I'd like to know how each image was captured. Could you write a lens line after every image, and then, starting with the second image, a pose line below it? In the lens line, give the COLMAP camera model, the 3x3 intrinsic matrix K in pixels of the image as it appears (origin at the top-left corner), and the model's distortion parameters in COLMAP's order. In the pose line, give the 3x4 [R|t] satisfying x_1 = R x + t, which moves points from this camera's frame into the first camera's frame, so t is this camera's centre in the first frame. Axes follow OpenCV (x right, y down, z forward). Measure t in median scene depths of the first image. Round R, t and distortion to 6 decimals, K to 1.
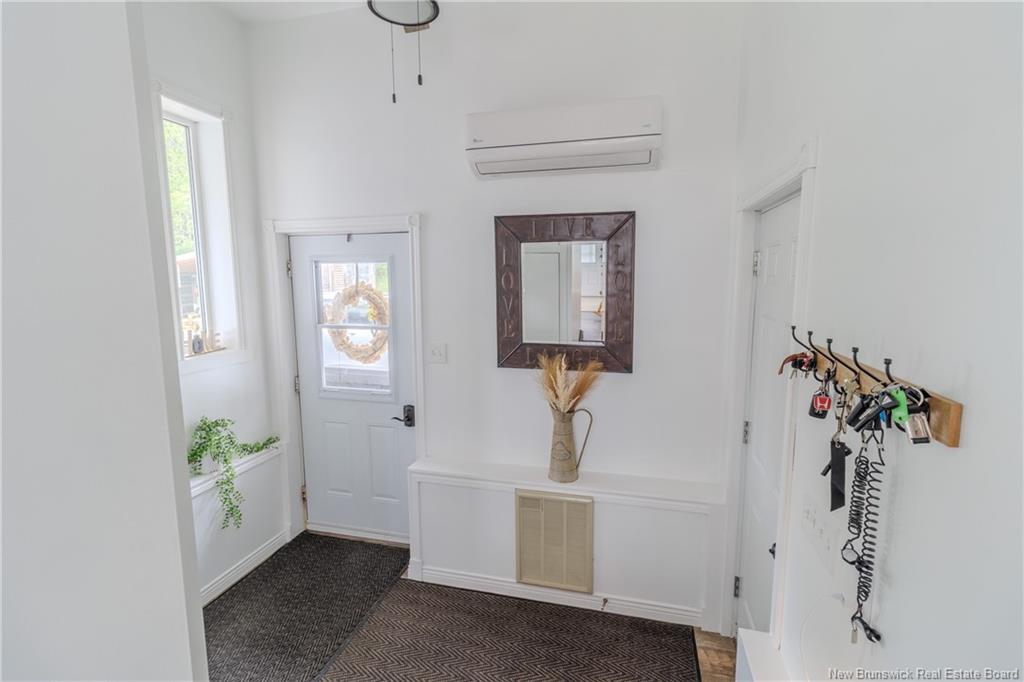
lens RADIAL K [[471.7, 0, 527.0], [0, 471.7, 336.1], [0, 0, 1]] dist [0.004521, 0.000242]
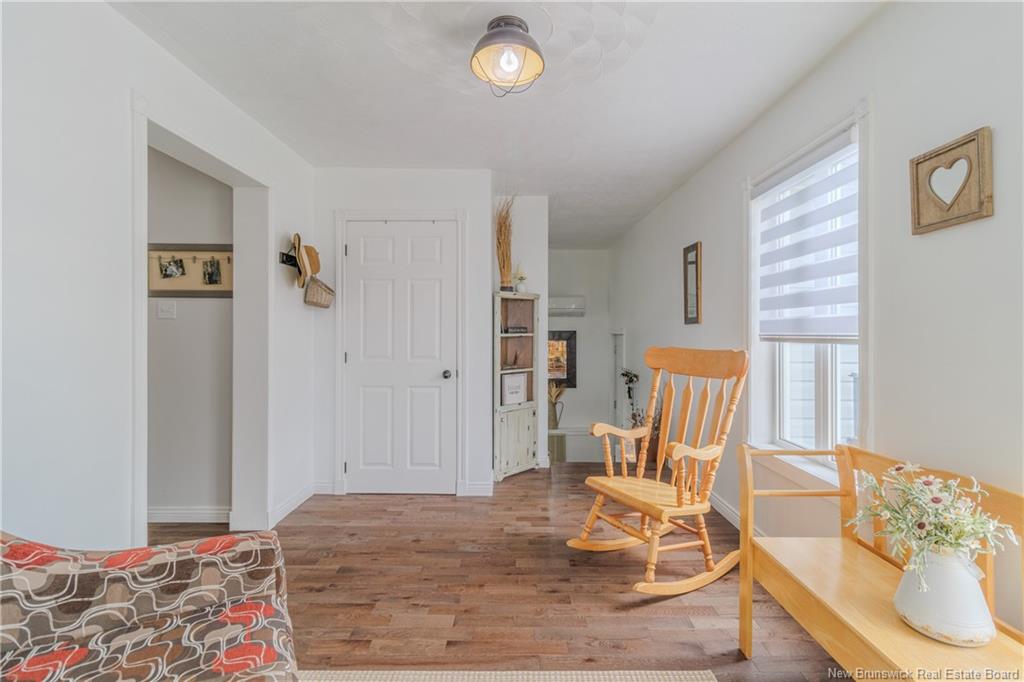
lens RADIAL K [[471.7, 0, 527.0], [0, 471.7, 336.1], [0, 0, 1]] dist [0.004521, 0.000242]
pose [[0.967239, 0.003839, 0.253840, -0.881321], [0.027269, 0.992530, -0.118917, 0.112469], [-0.252400, 0.121943, 0.959908, -1.877584]]
